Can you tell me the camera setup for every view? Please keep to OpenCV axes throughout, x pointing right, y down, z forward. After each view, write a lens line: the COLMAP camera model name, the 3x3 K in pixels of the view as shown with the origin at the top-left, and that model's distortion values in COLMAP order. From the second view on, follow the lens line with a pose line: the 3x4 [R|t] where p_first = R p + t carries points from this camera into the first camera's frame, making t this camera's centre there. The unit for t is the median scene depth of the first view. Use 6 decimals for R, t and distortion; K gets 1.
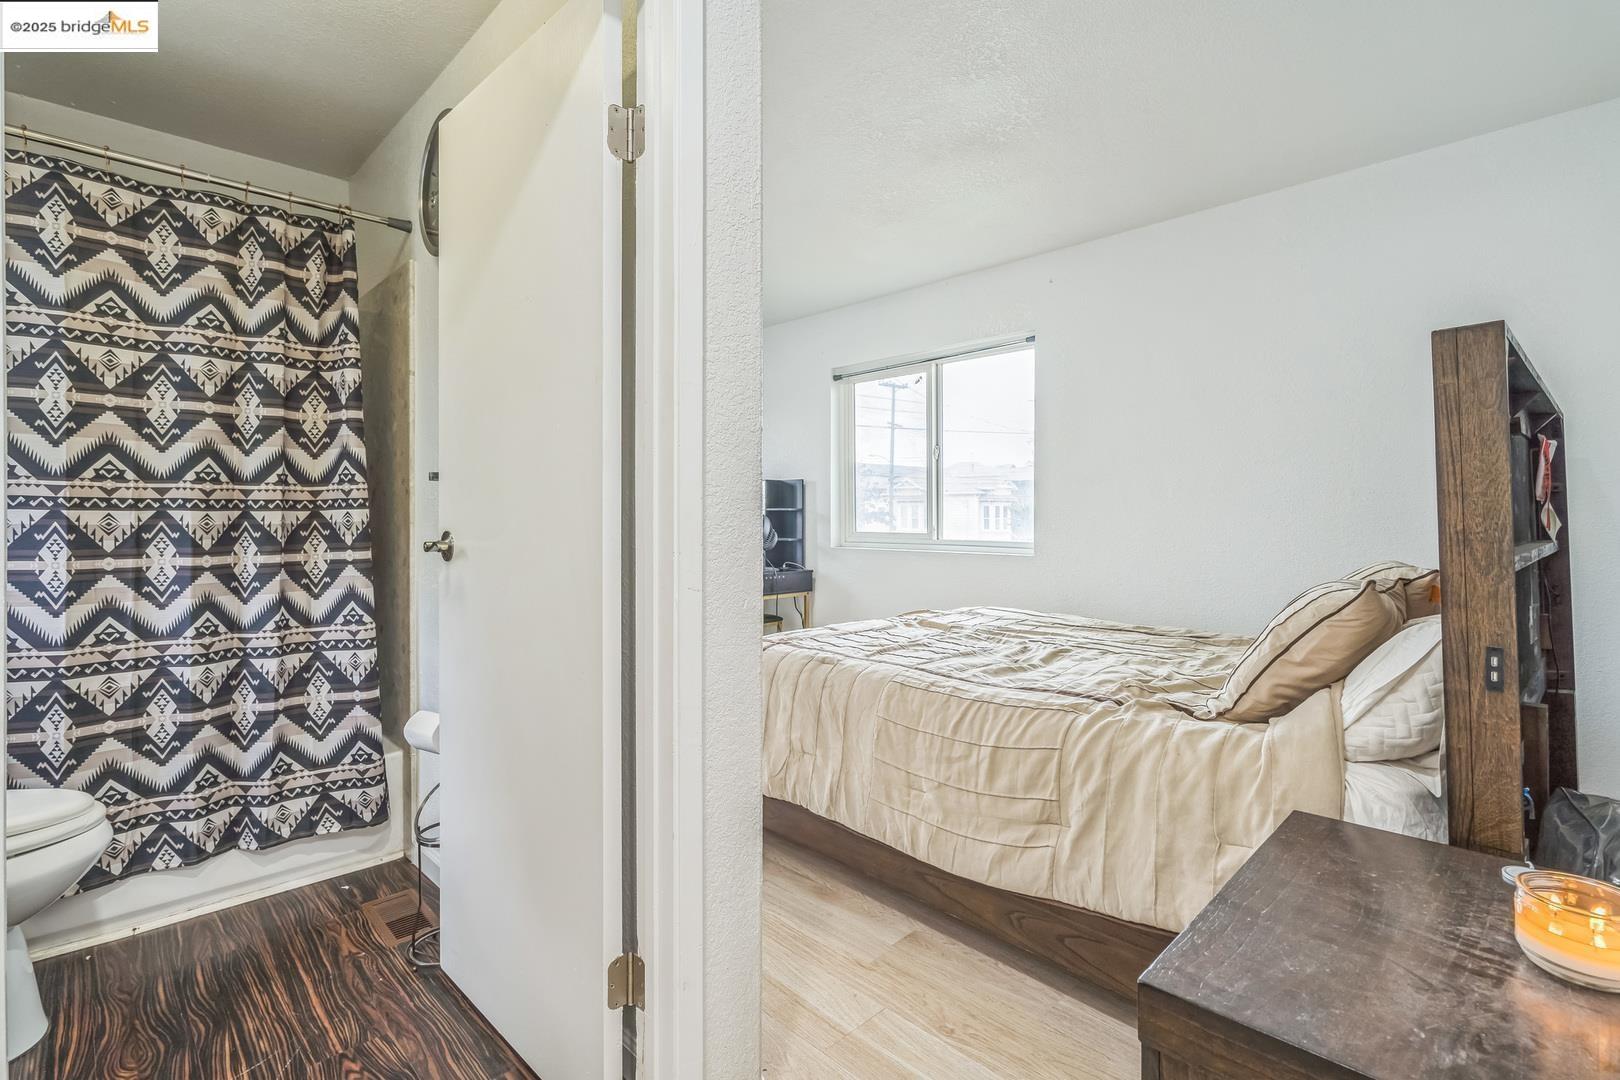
lens RADIAL K [[772.8, 0, 812.5], [0, 772.8, 527.6], [0, 0, 1]] dist [-0.001002, -0.000445]
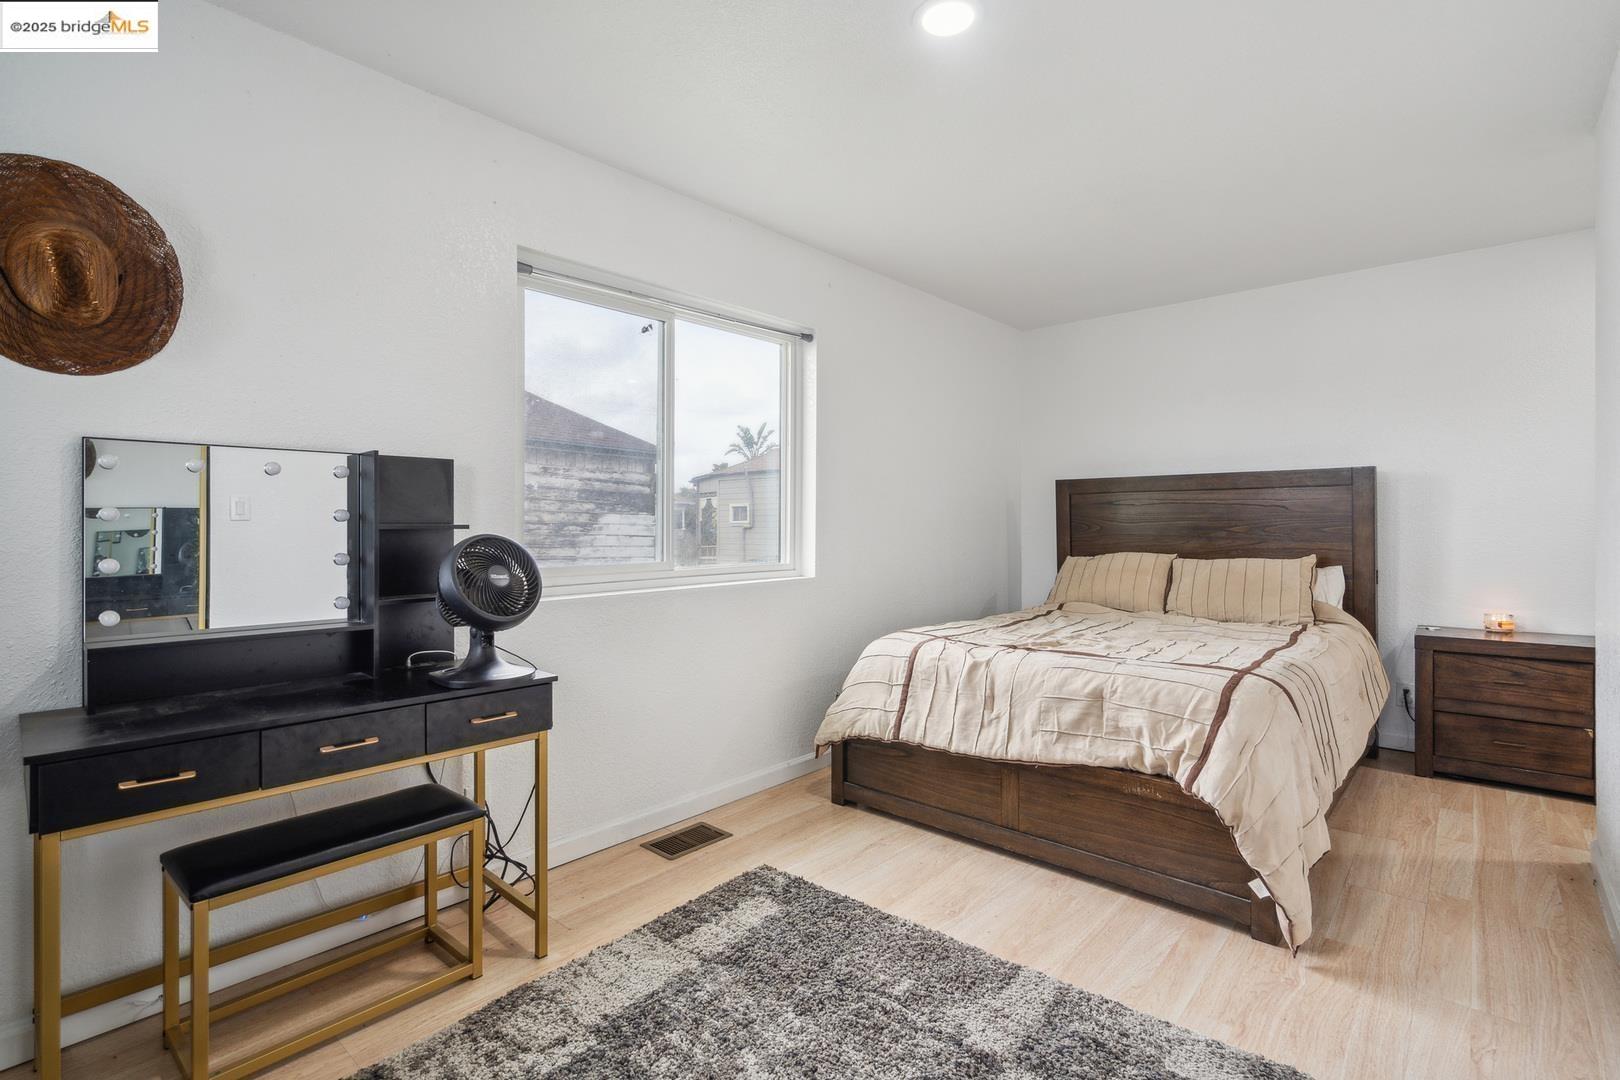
lens RADIAL K [[772.8, 0, 812.5], [0, 772.8, 527.6], [0, 0, 1]] dist [-0.001002, -0.000445]
pose [[-0.084059, -0.005876, 0.996443, -0.904322], [0.017929, 0.999812, 0.007408, -0.040273], [-0.996299, 0.018488, -0.083938, 1.560653]]
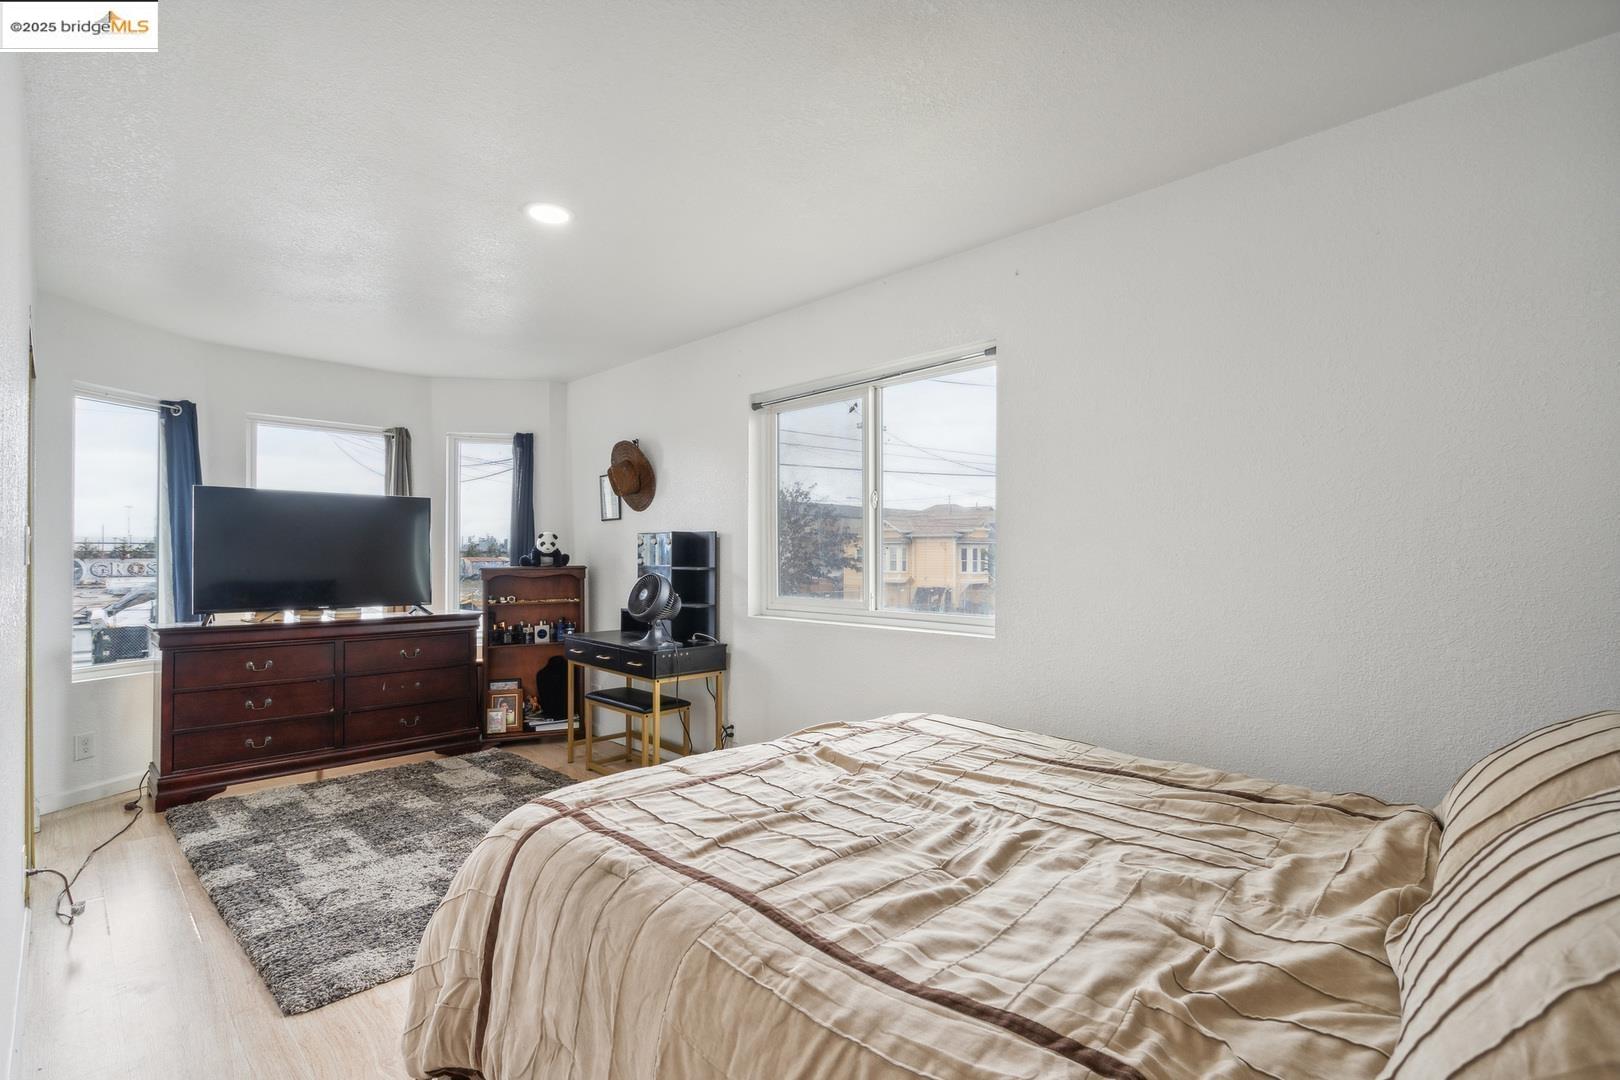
lens RADIAL K [[765.2, 0, 803.0], [0, 765.2, 557.6], [0, 0, 1]] dist [-0.000667, -0.000183]
pose [[0.999917, 0.002194, 0.012677, 0.128810], [-0.002009, 0.999892, -0.014570, -0.043217], [-0.012708, 0.014543, 0.999813, 0.368059]]
